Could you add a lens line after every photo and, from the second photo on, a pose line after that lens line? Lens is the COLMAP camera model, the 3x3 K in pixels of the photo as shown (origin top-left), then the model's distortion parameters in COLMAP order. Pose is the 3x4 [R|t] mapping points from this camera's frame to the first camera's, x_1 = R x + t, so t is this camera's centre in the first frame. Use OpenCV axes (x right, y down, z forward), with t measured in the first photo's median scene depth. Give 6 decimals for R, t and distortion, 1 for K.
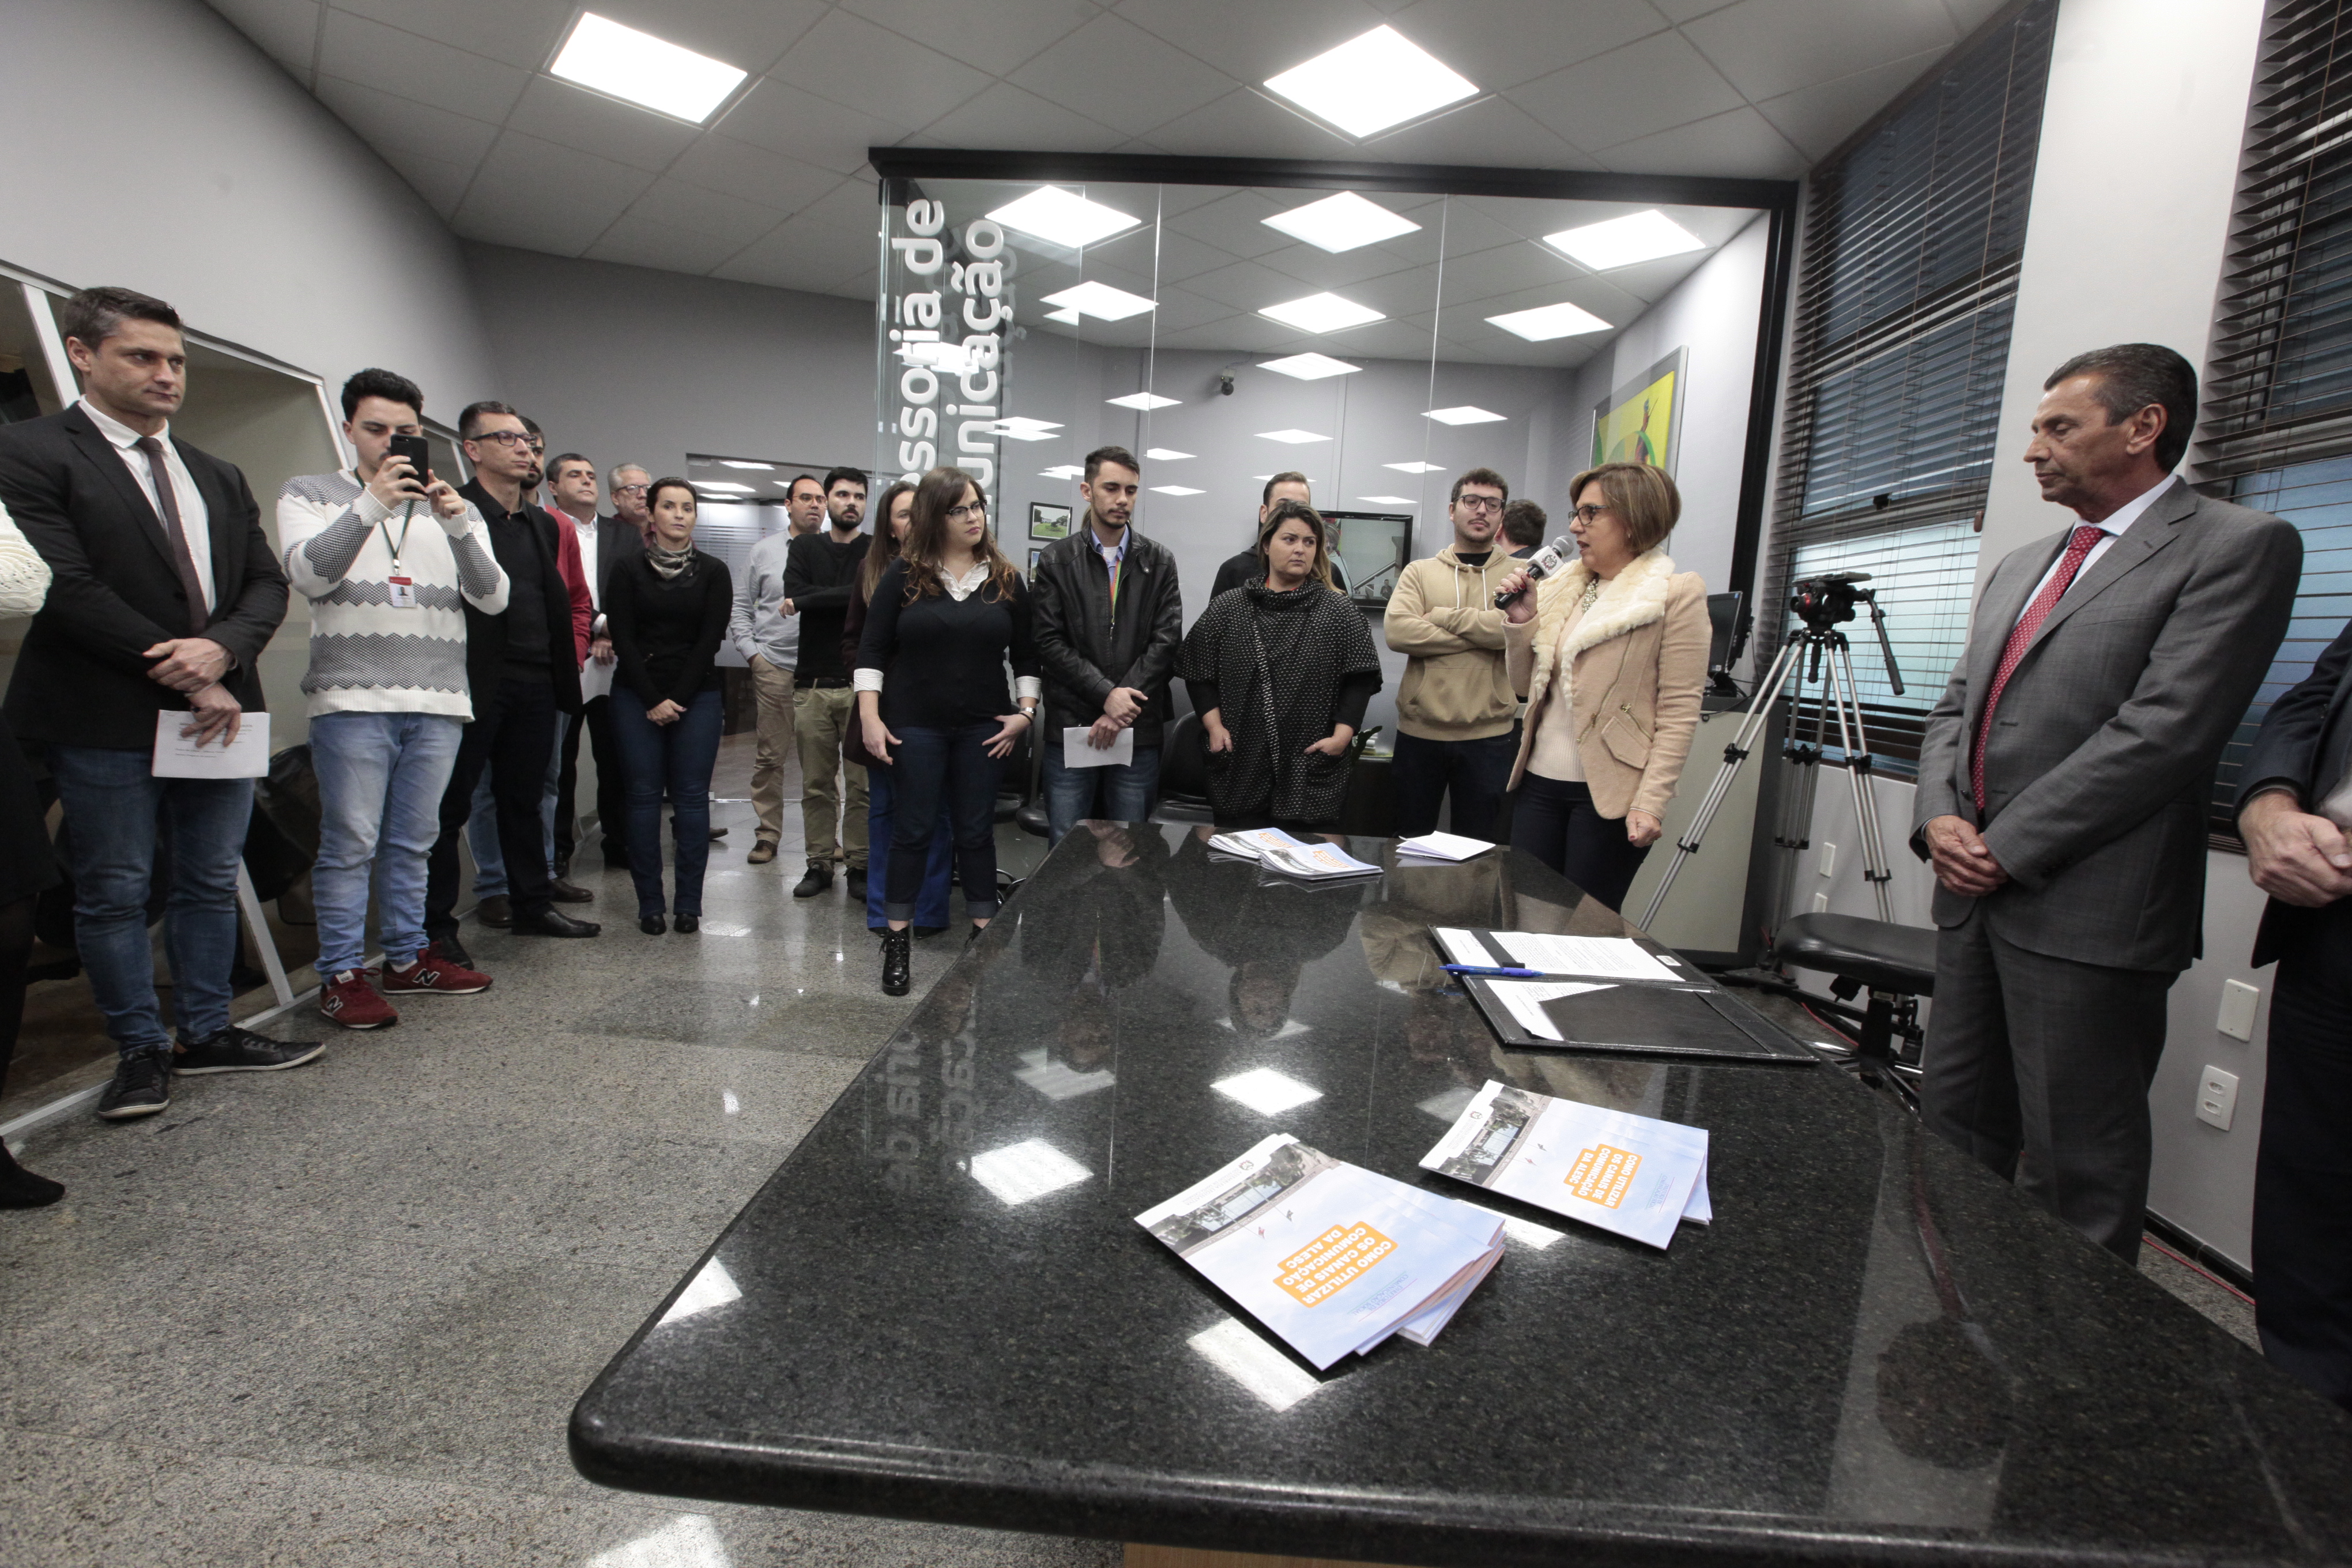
lens RADIAL K [[1056.1, 0, 1188.8], [0, 1056.1, 803.7], [0, 0, 1]] dist [-0.044236, 0.014064]
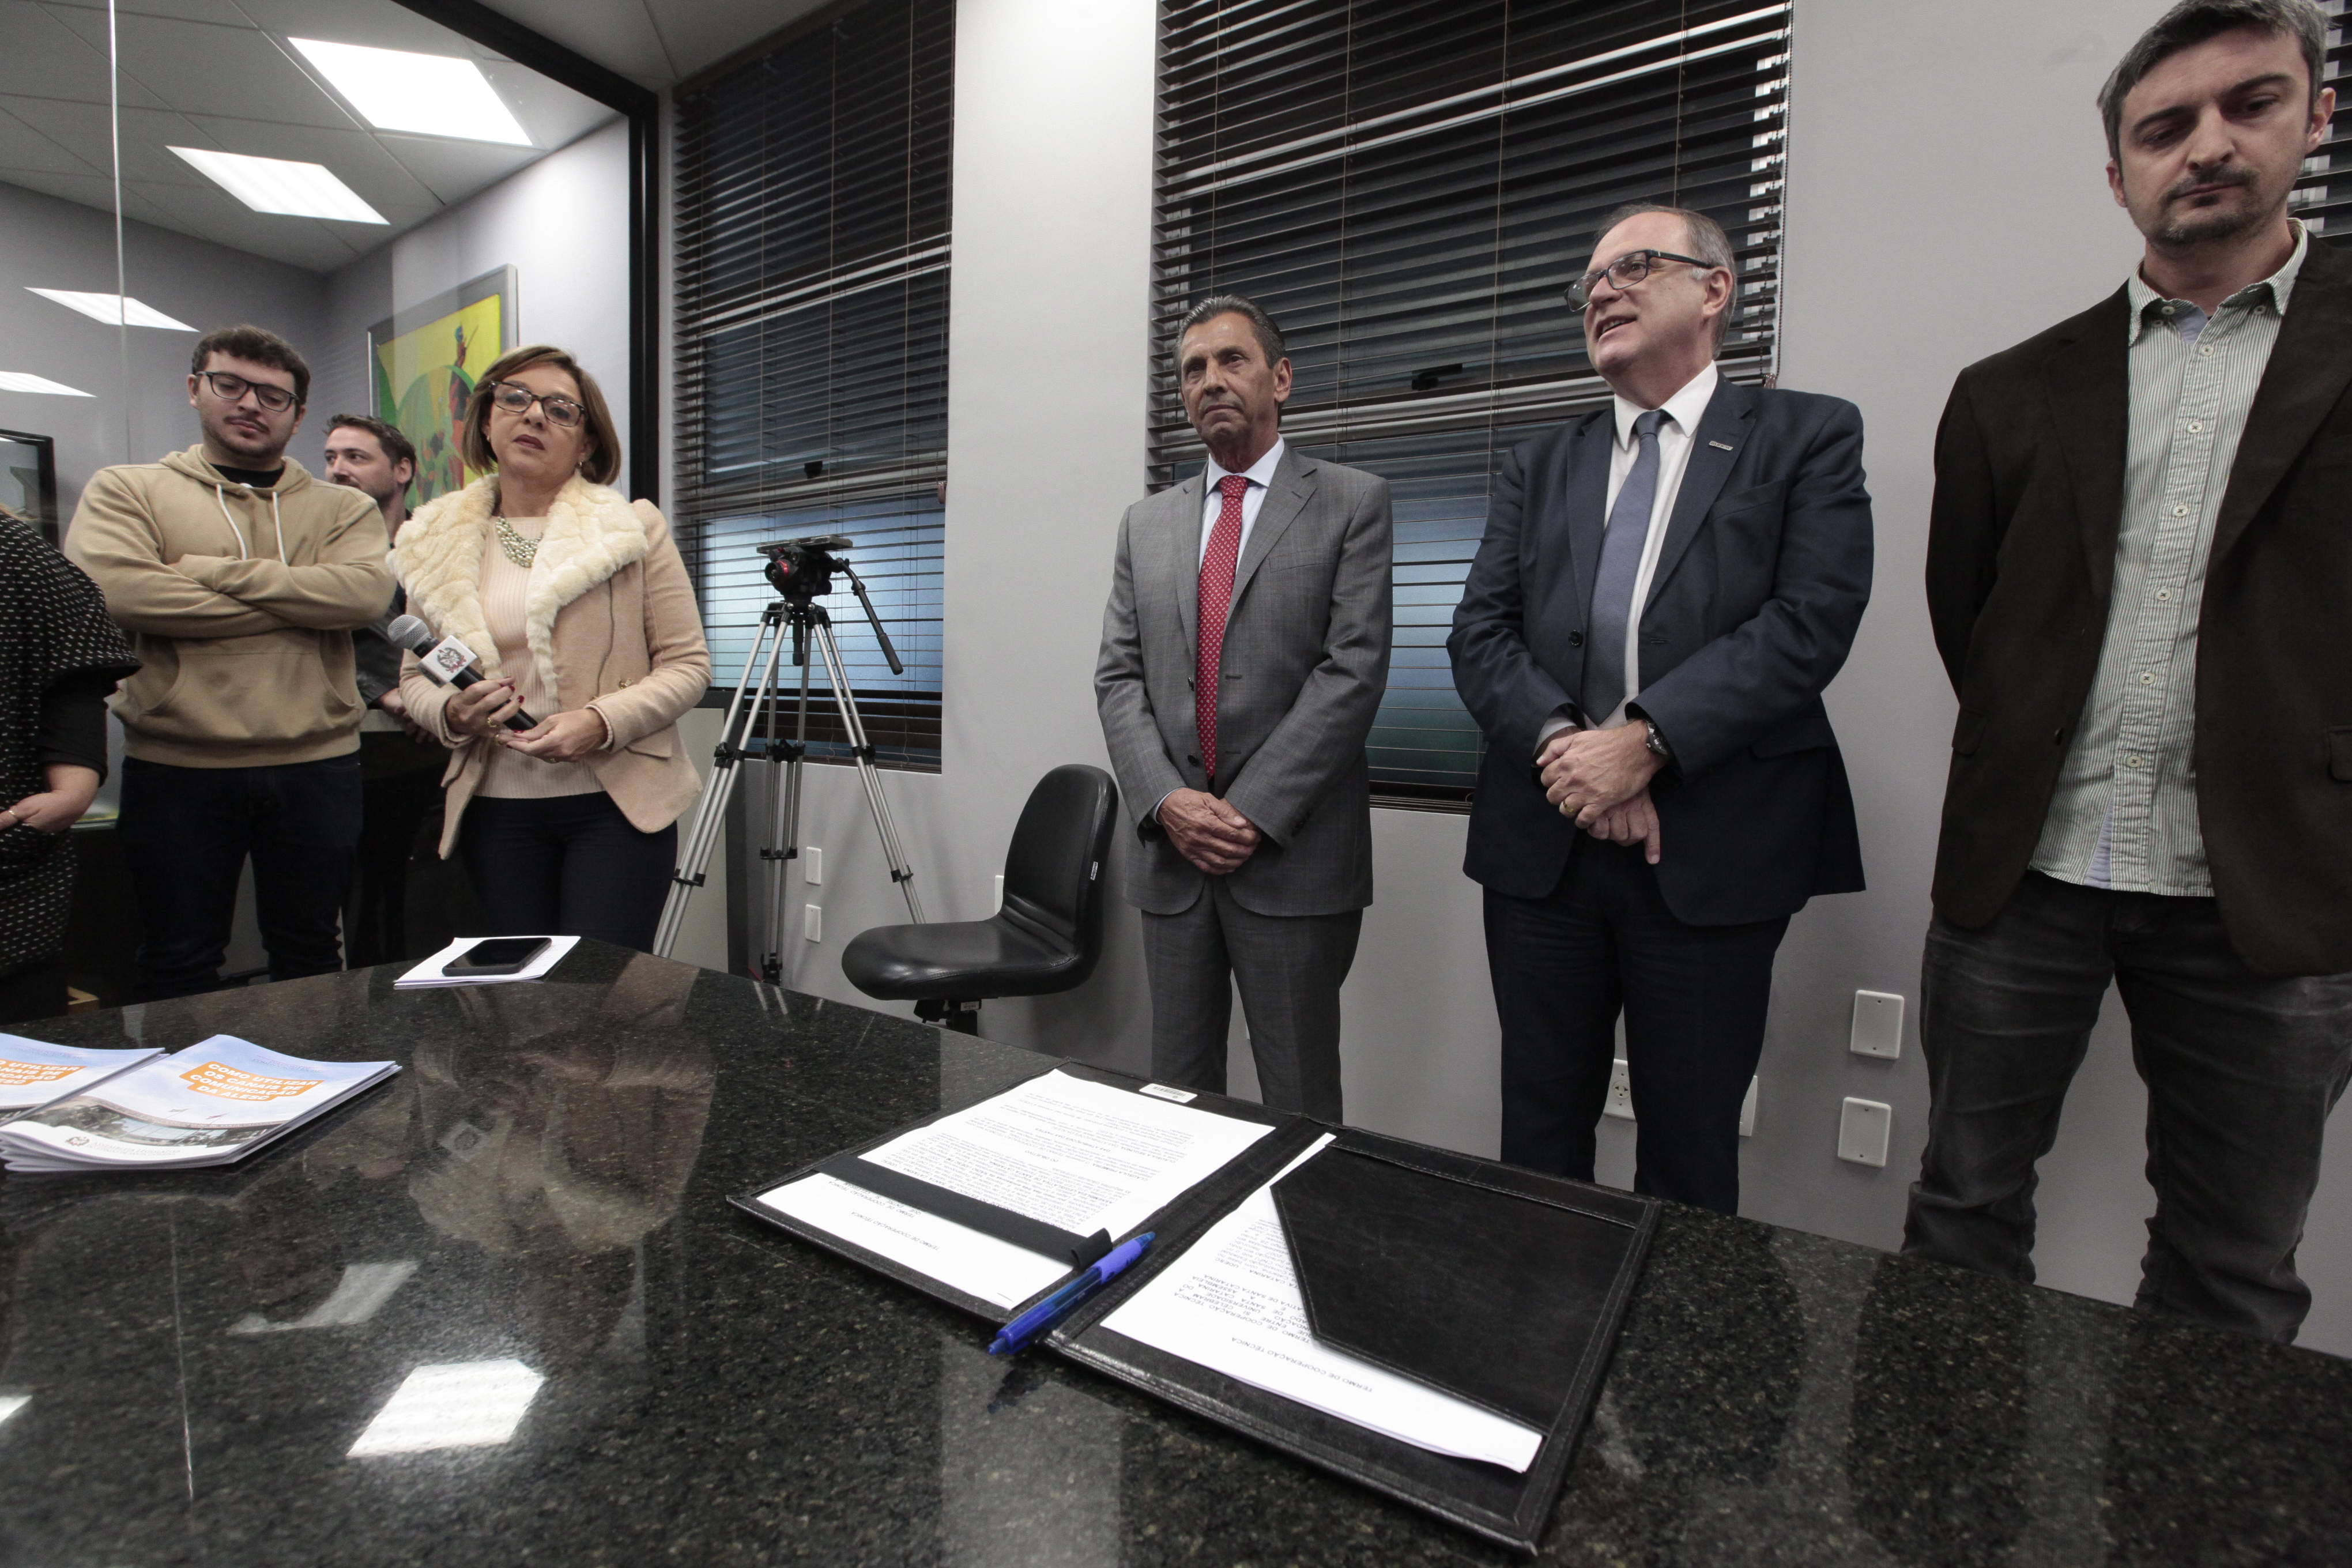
lens RADIAL K [[1056.1, 0, 1188.8], [0, 1056.1, 803.7], [0, 0, 1]] dist [-0.044236, 0.014064]
pose [[0.493098, -0.109377, 0.863071, 0.002045], [0.123123, 0.990854, 0.055227, -0.011854], [-0.861217, 0.079031, 0.502055, 0.325088]]
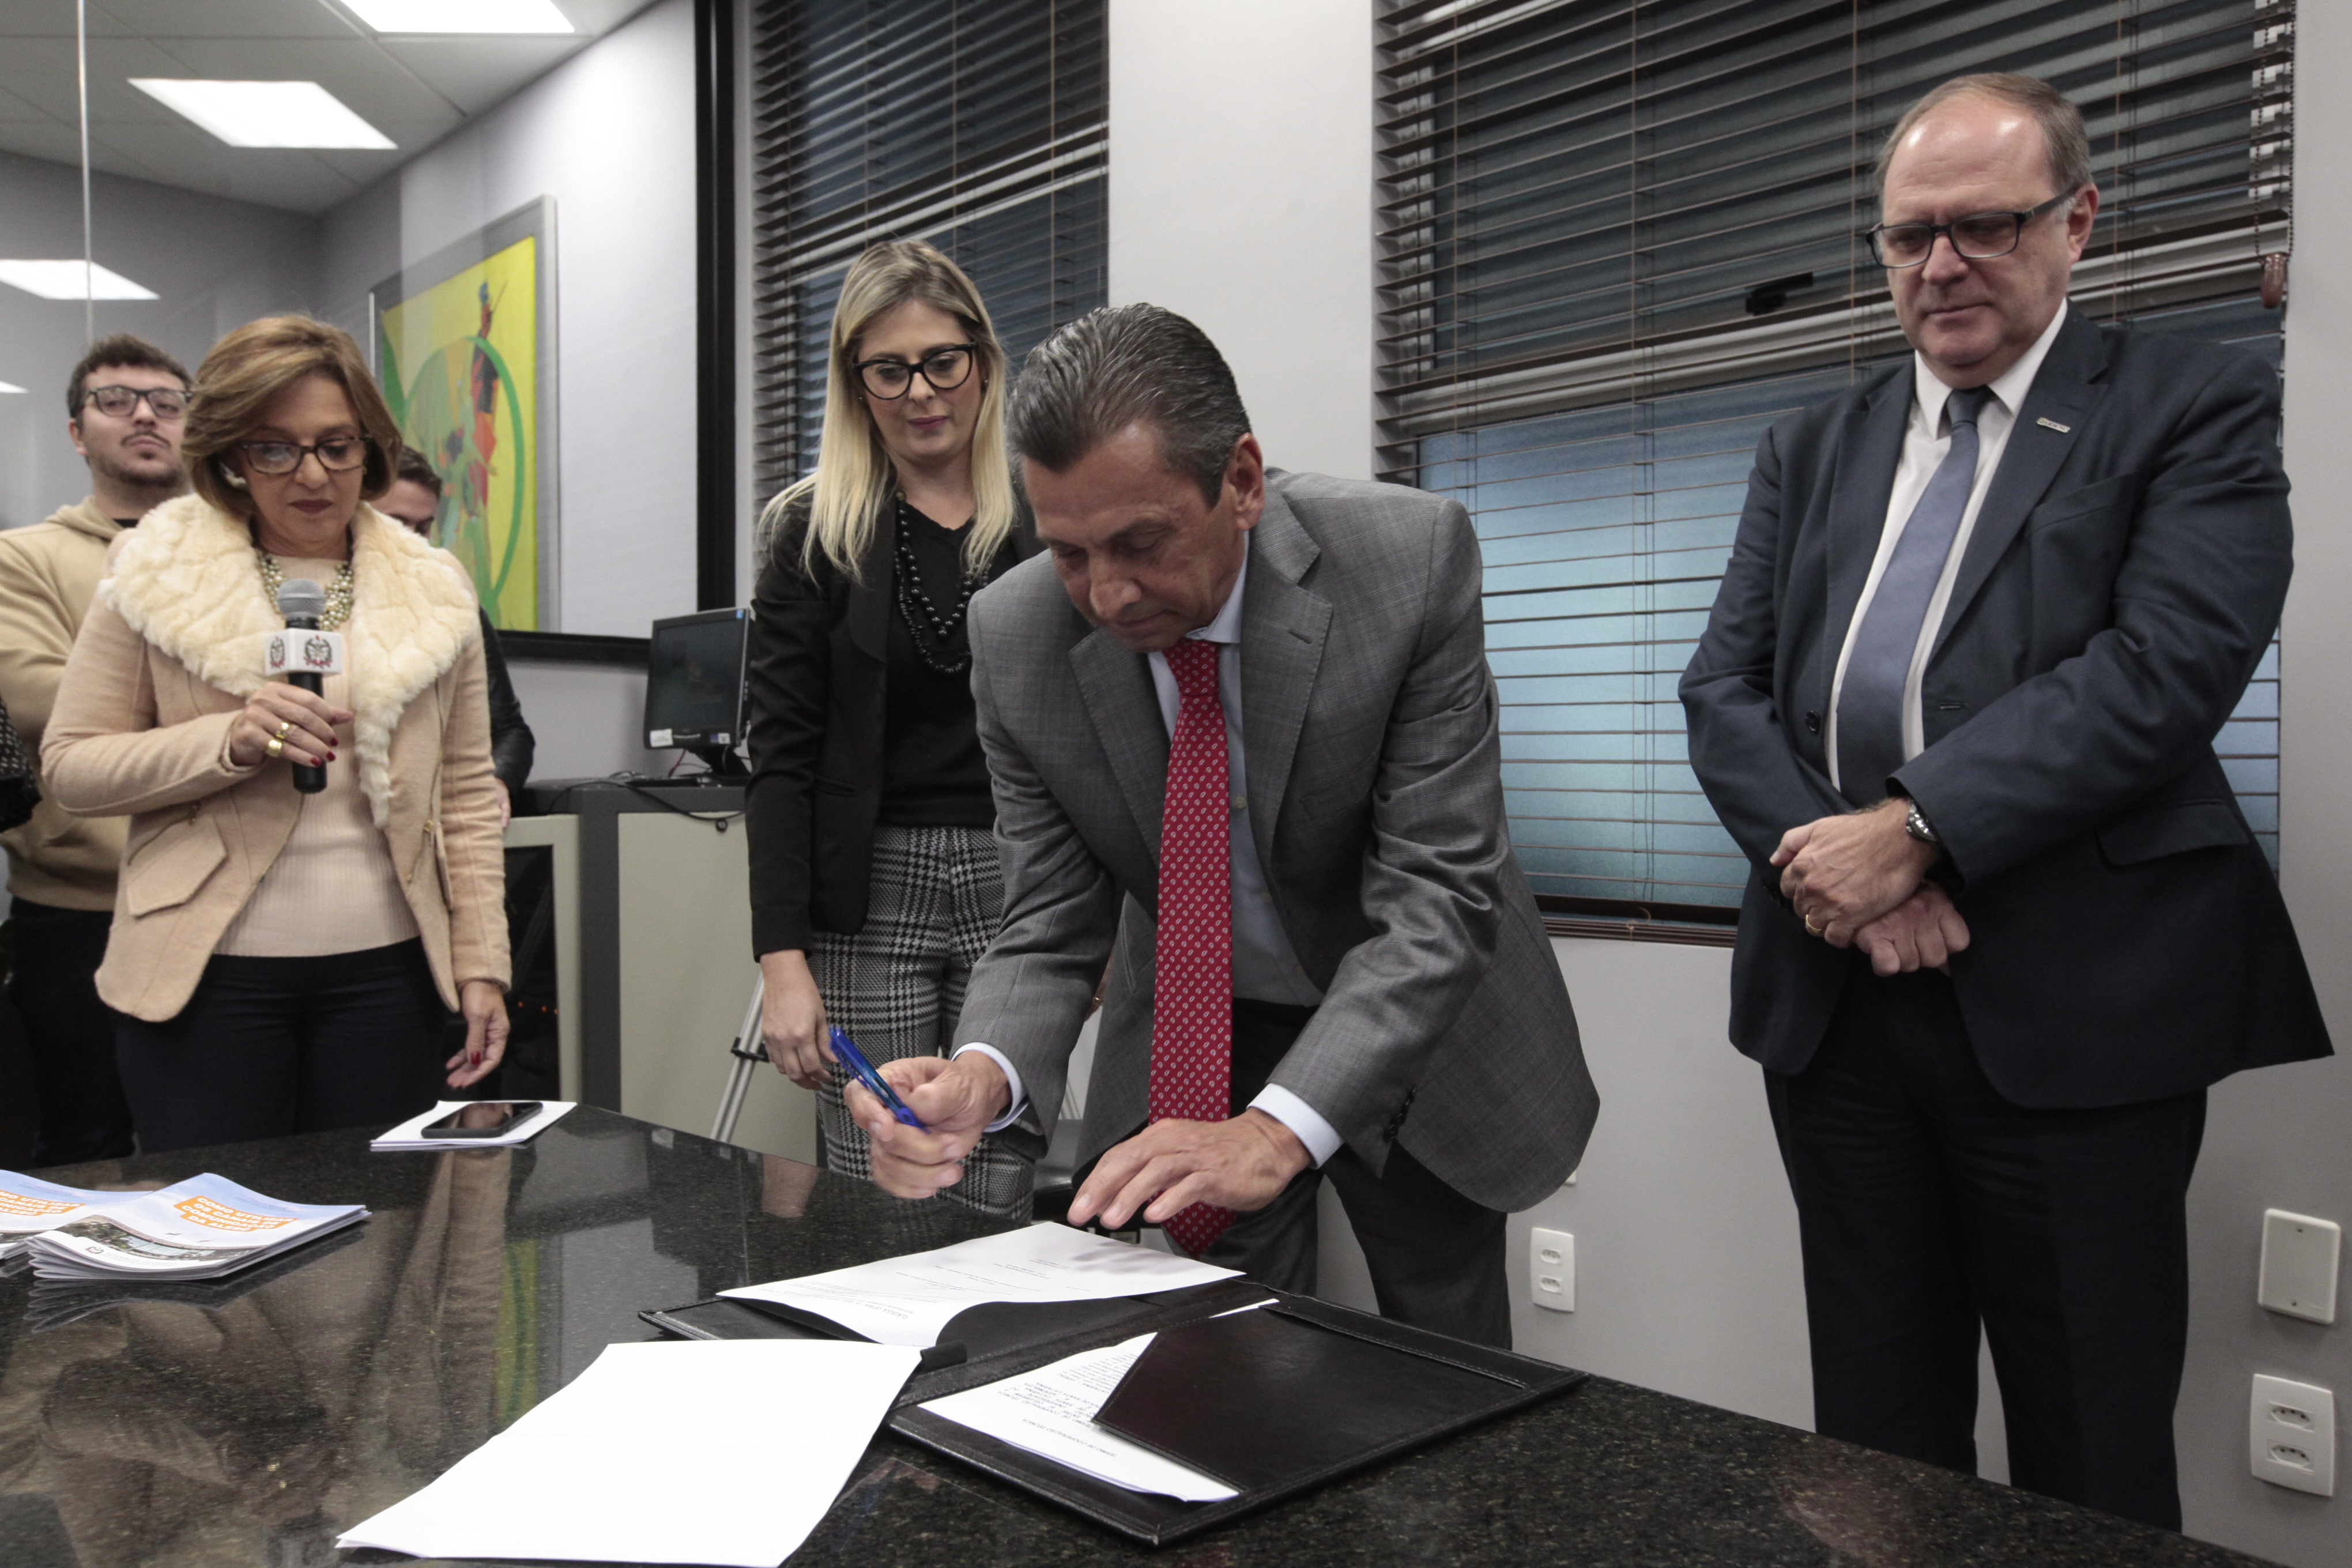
lens RADIAL K [[1822.2, 0, 1219.3], [0, 1822.2, 831.3], [0, 0, 1]] dist [-0.043007, 0.098361]
pose [[0.677104, -0.065920, 0.732929, -0.055164], [0.139613, 0.989398, -0.039992, -0.001710], [-0.722523, 0.129405, 0.679128, 0.173258]]
